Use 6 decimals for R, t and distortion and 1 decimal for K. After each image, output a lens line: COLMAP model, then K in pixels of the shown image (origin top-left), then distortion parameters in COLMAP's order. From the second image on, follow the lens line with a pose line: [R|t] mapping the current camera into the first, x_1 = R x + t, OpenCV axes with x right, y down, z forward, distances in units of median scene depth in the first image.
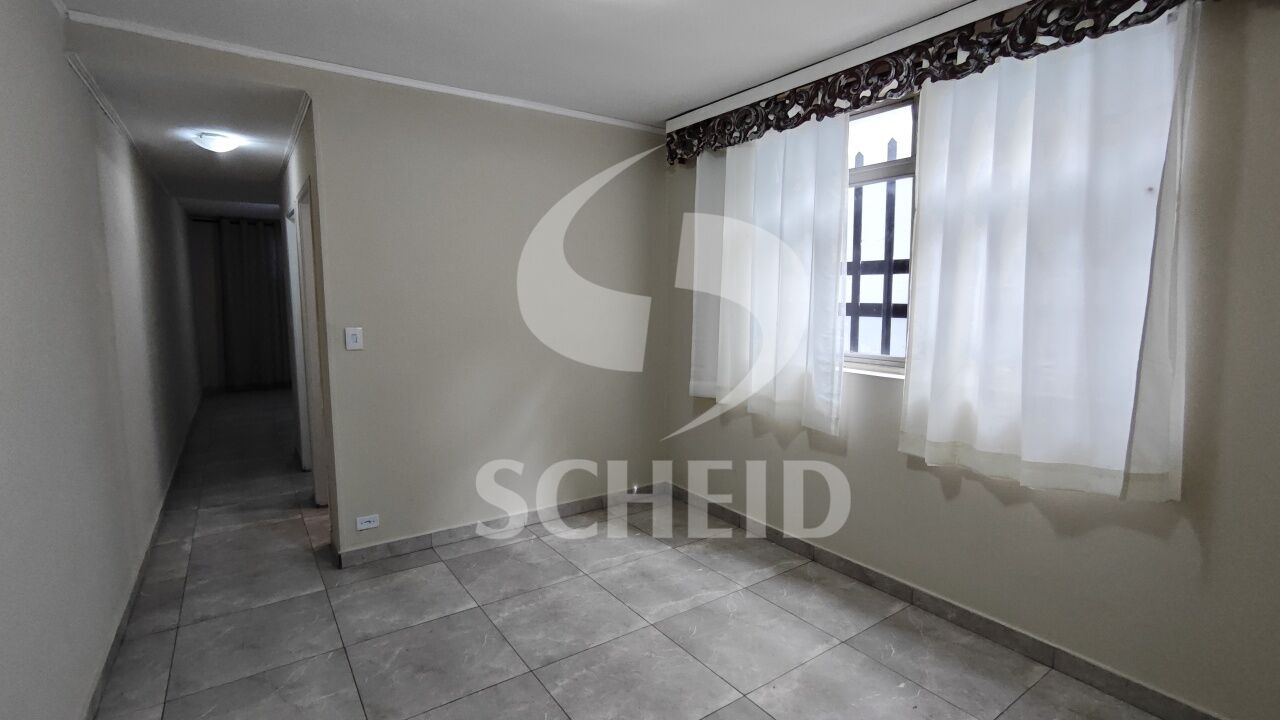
lens RADIAL K [[589.0, 0, 634.6], [0, 589.0, 358.9], [0, 0, 1]] dist [-0.006157, 0.000801]
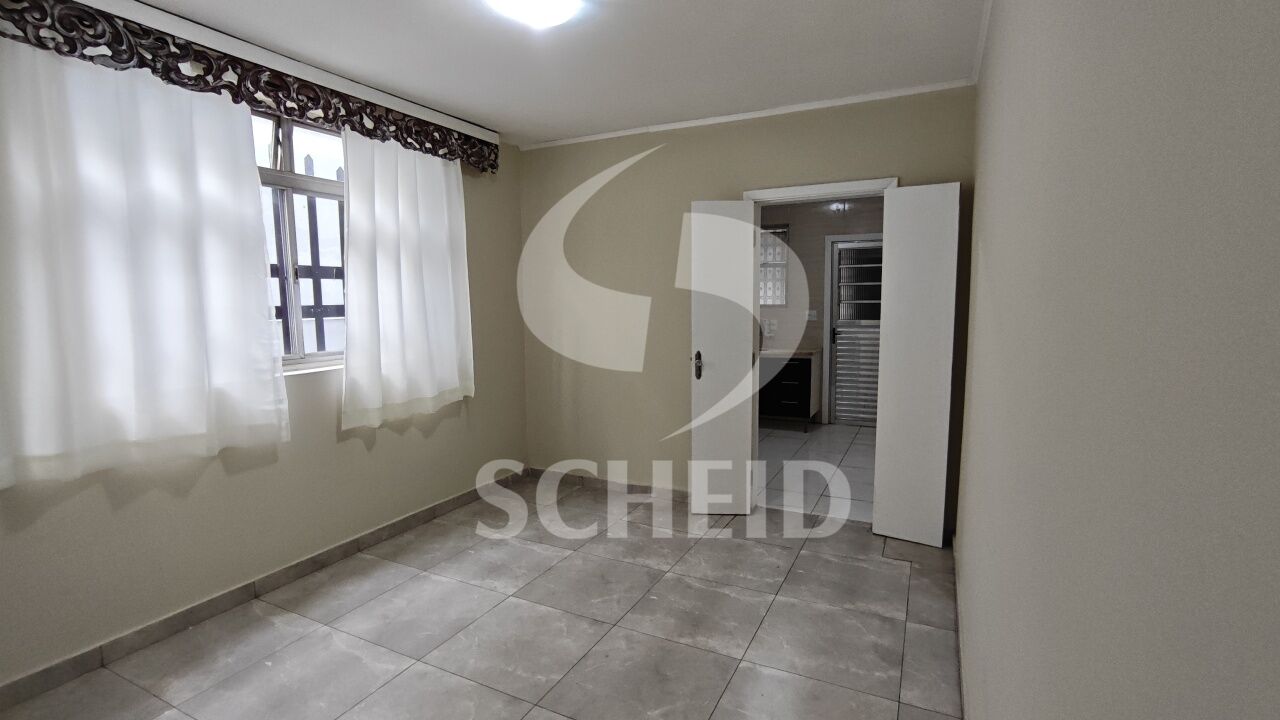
lens RADIAL K [[589.0, 0, 636.5], [0, 589.0, 360.4], [0, 0, 1]] dist [-0.006157, 0.000801]
pose [[-0.475123, -0.088585, 0.875449, -0.838899], [0.102249, 0.982621, 0.154922, -0.102162], [-0.873958, 0.163120, -0.457808, 0.997630]]
